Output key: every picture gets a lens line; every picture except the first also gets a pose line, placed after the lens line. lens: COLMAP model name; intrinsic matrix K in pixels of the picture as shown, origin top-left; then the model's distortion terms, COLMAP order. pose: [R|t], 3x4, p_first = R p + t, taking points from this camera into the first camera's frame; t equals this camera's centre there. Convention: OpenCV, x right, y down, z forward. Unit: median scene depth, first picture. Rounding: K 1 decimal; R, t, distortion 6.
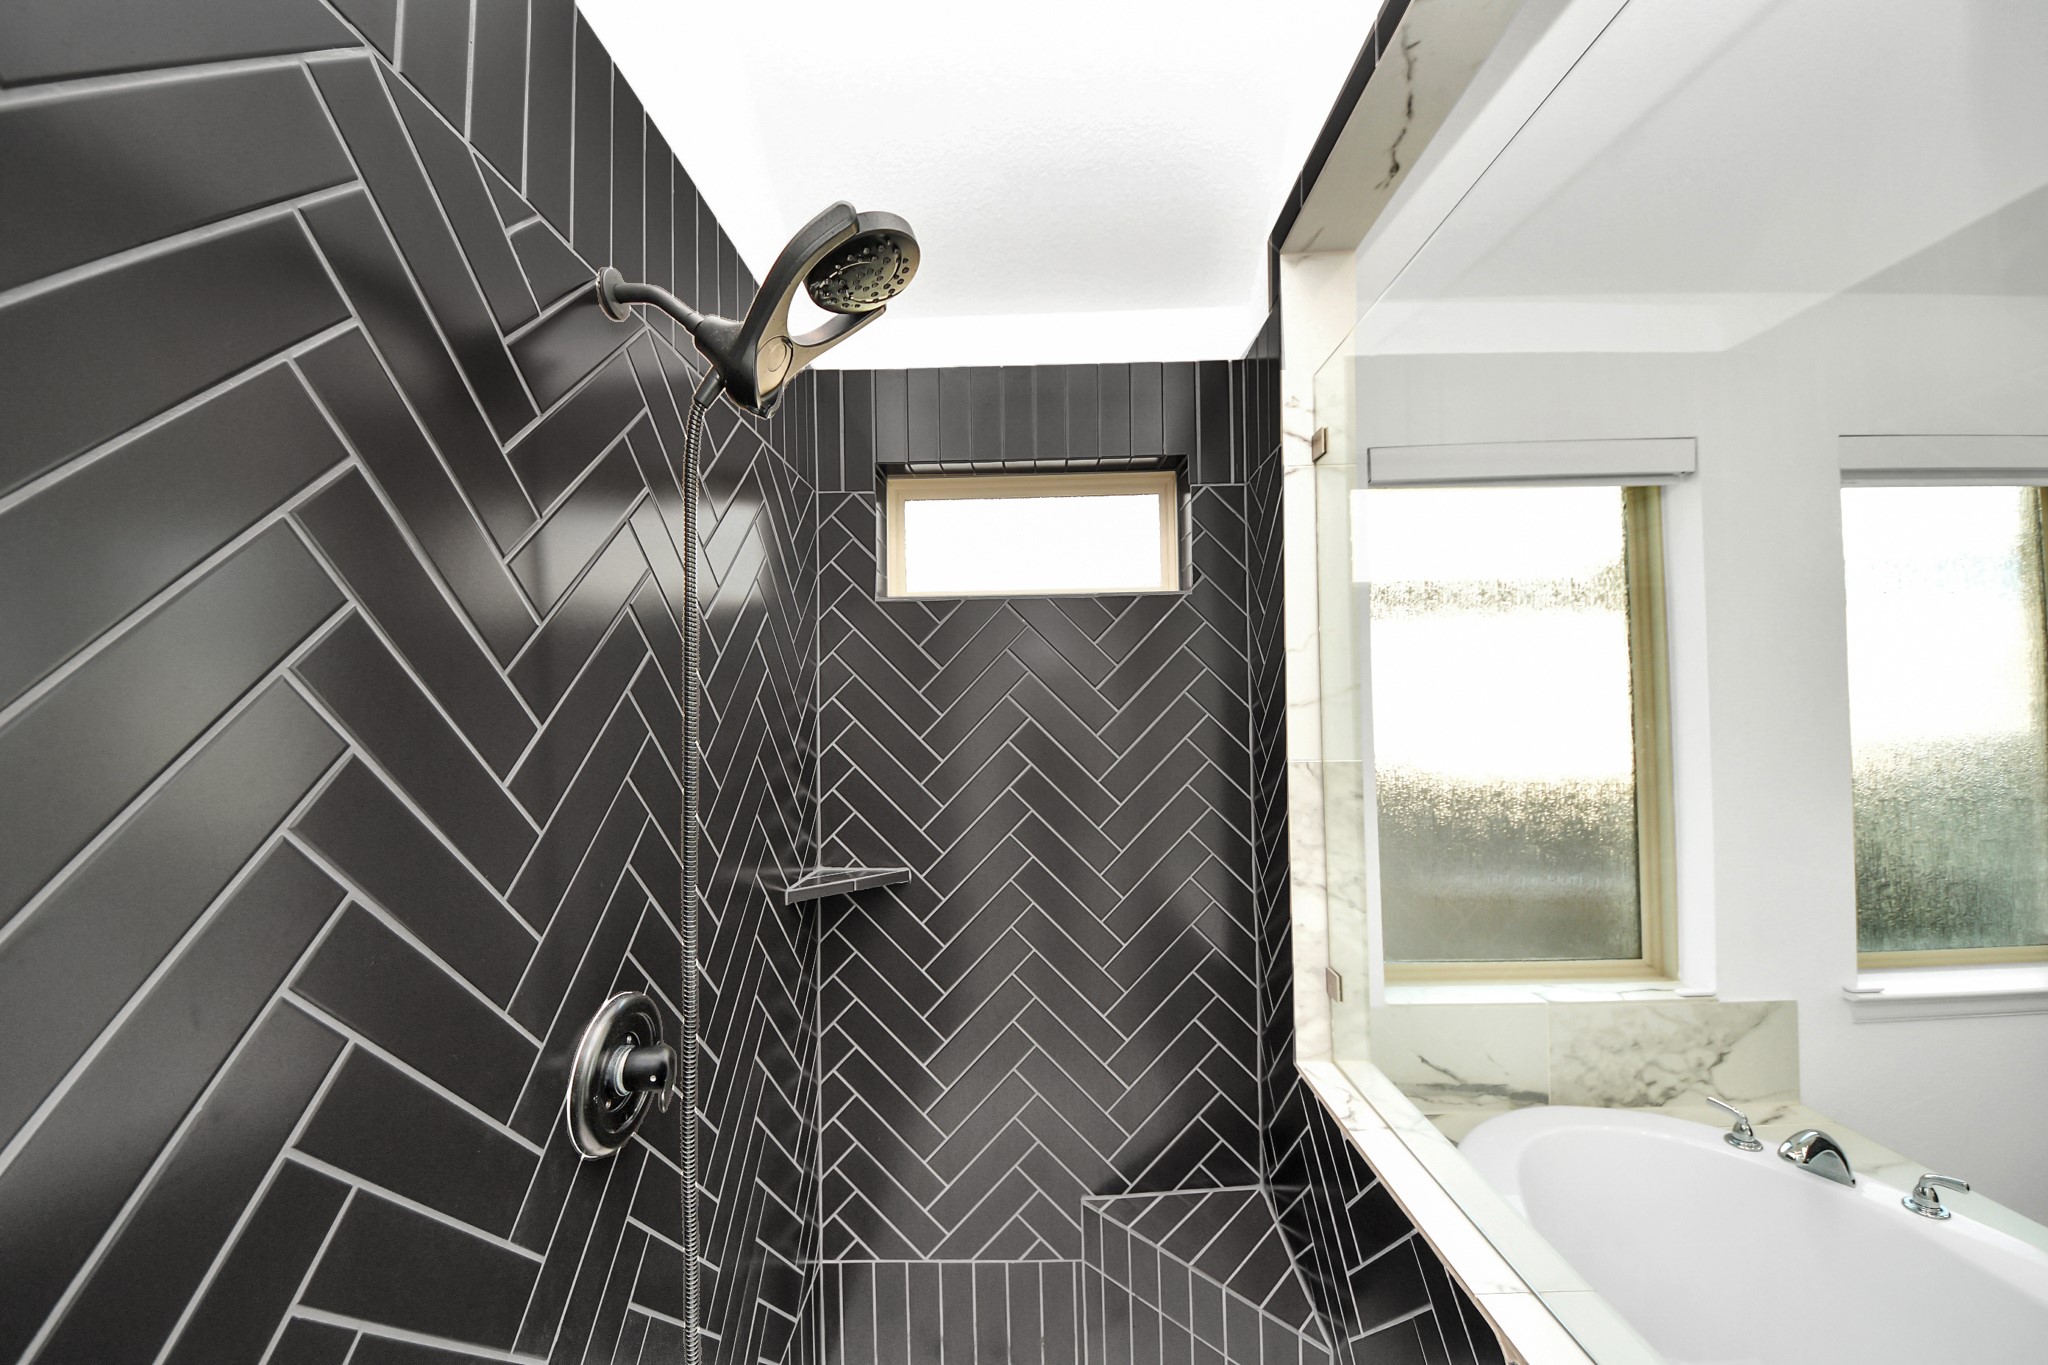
lens RADIAL K [[752.6, 0, 1023.5], [0, 752.6, 677.9], [0, 0, 1]] dist [-0.010314, -0.003727]
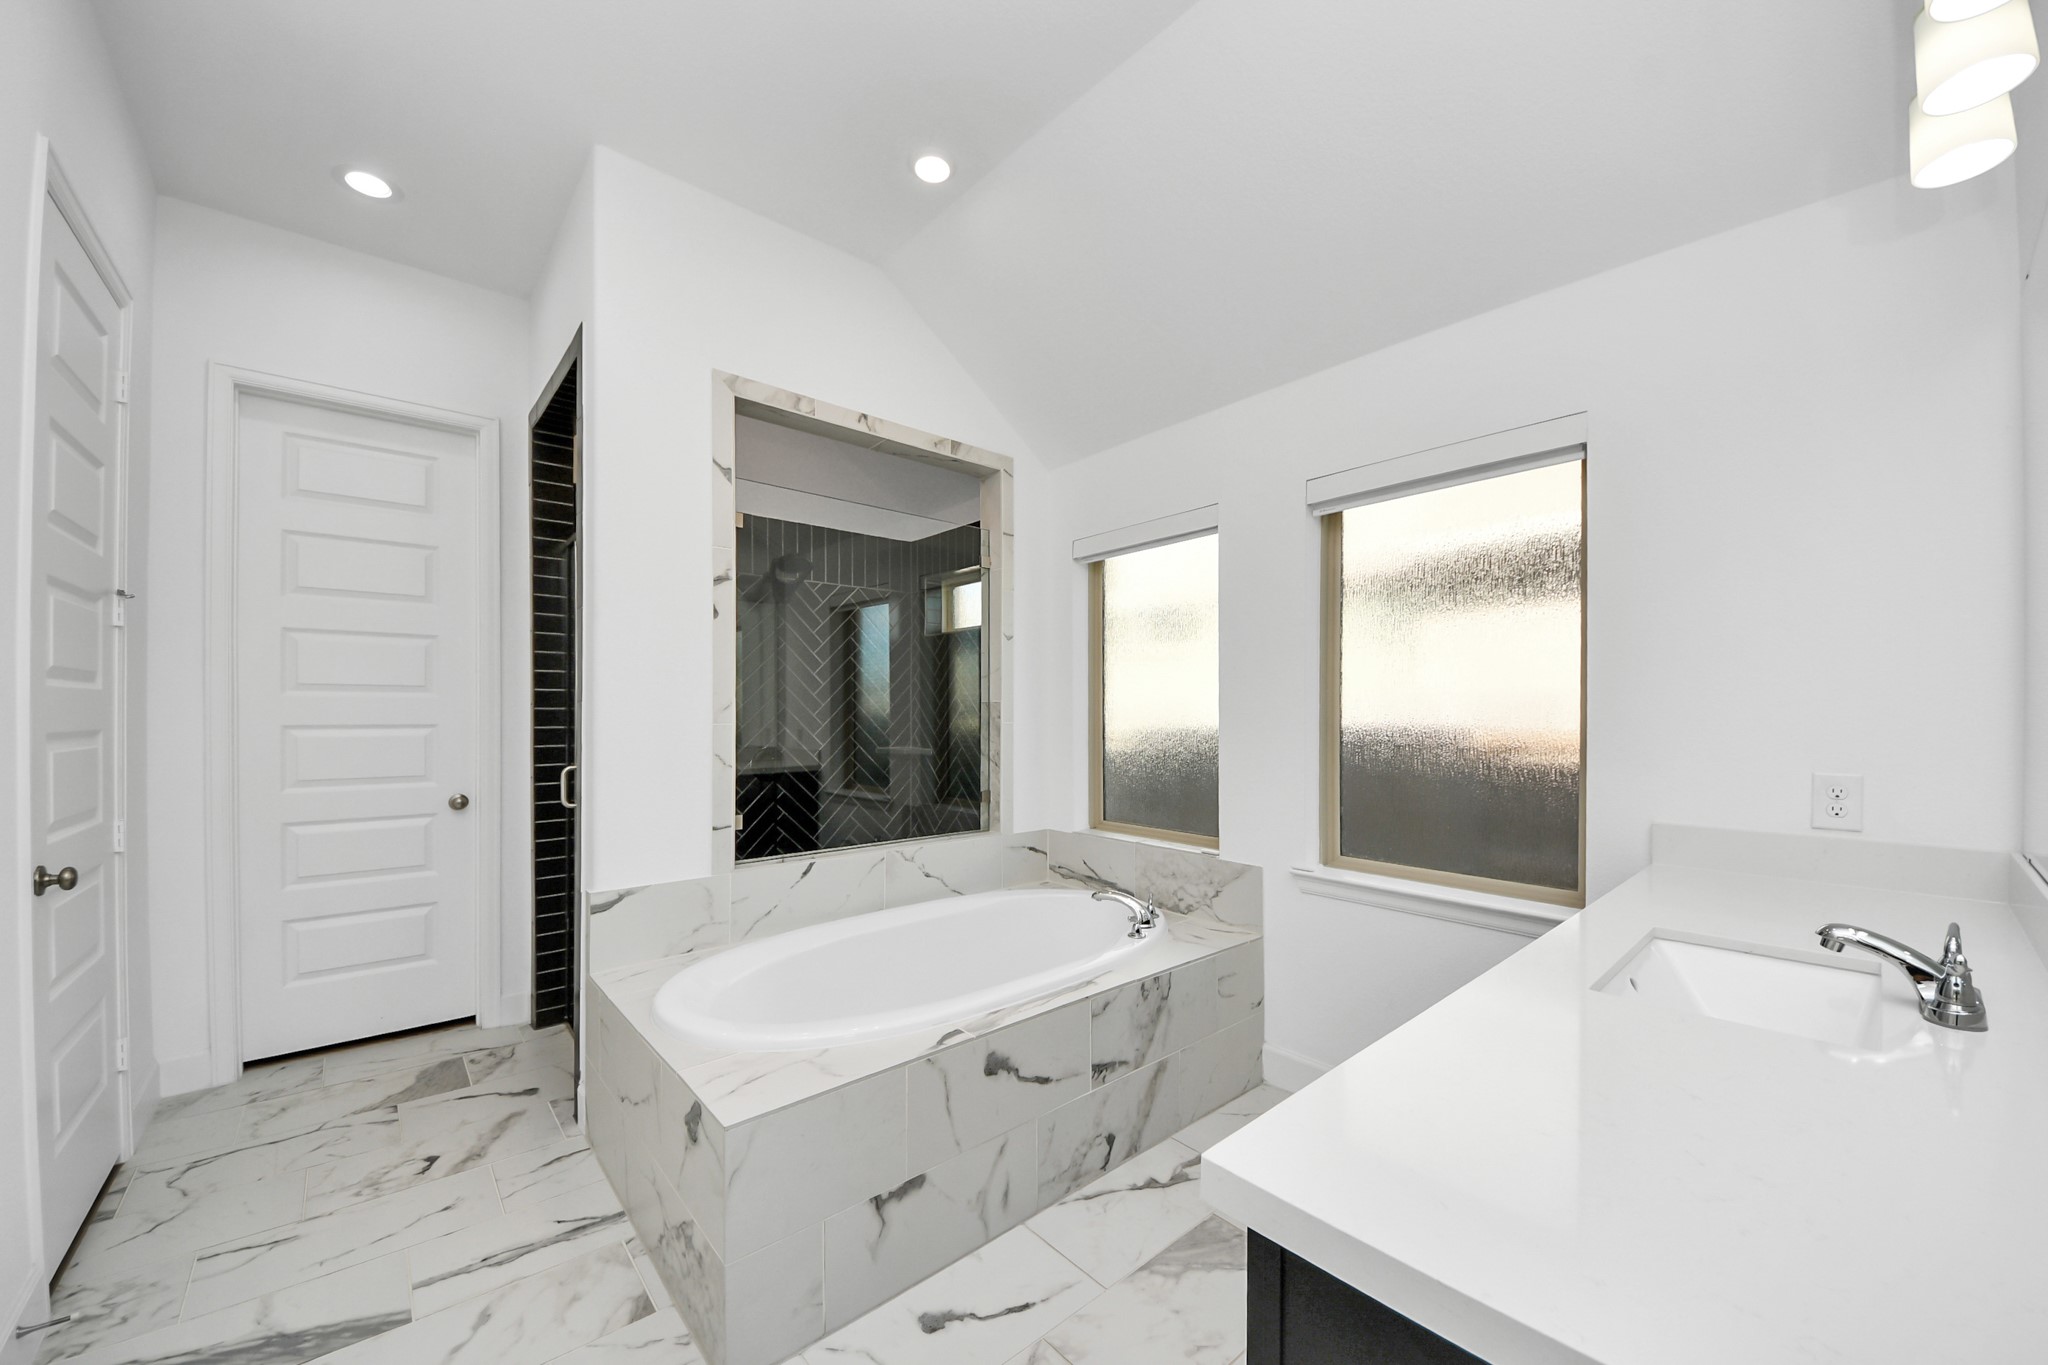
lens RADIAL K [[752.6, 0, 1021.2], [0, 752.6, 699.4], [0, 0, 1]] dist [-0.010314, -0.003727]
pose [[0.651791, -0.000808, -0.758399, 1.902656], [0.011818, 0.999889, 0.009091, 0.072034], [0.758307, -0.014888, 0.651728, -0.380103]]
